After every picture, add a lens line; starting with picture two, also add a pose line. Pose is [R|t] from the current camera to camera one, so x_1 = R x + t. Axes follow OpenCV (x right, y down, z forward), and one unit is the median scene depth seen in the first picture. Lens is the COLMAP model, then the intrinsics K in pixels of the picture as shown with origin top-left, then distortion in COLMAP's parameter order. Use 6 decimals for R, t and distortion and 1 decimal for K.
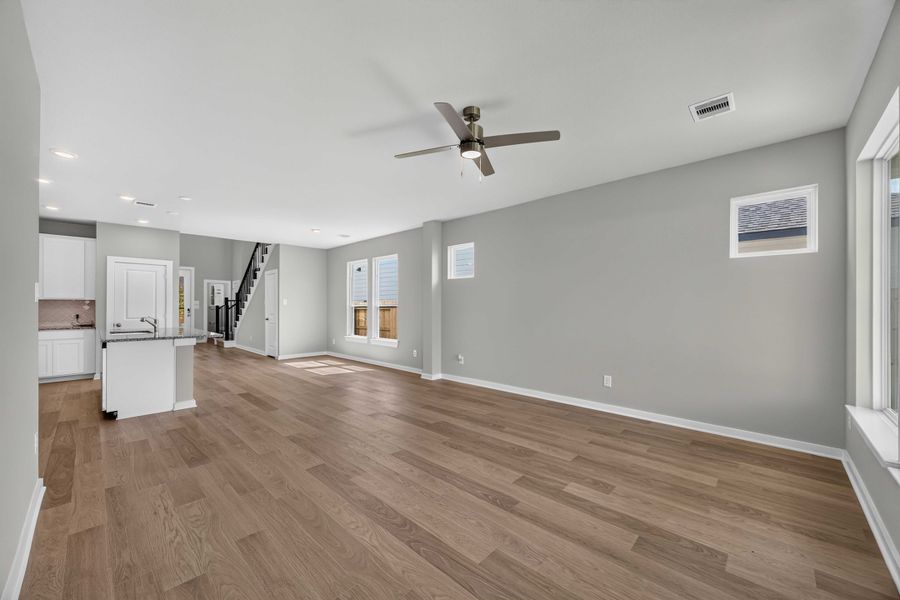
lens RADIAL K [[343.2, 0, 448.4], [0, 343.2, 301.1], [0, 0, 1]] dist [-0.002935, -0.000157]
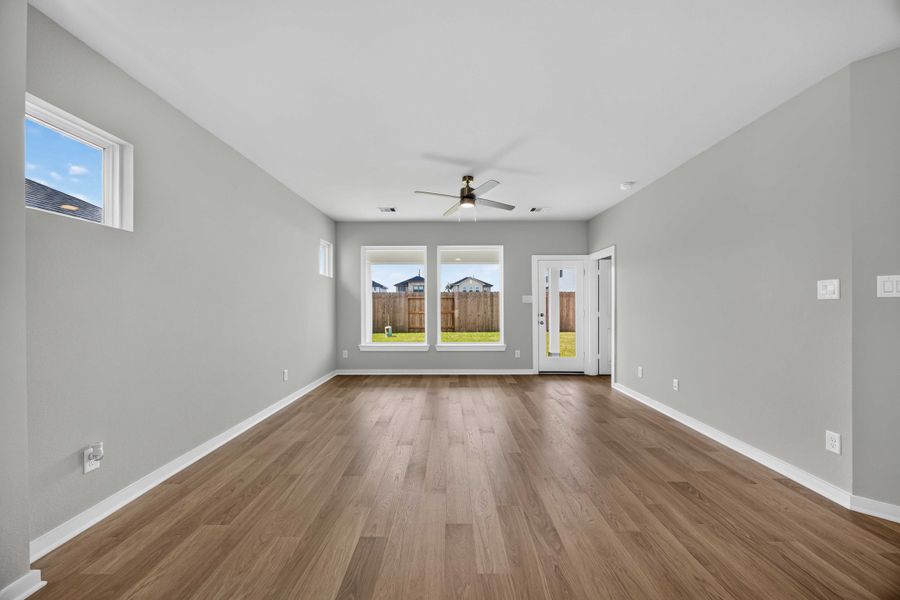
lens RADIAL K [[342.3, 0, 450.5], [0, 342.3, 306.3], [0, 0, 1]] dist [0.001144, 0.000047]
pose [[-0.683532, -0.004213, 0.729908, -0.322123], [-0.013392, 0.999887, -0.006770, 0.011630], [-0.729798, -0.014403, -0.683512, 0.681563]]
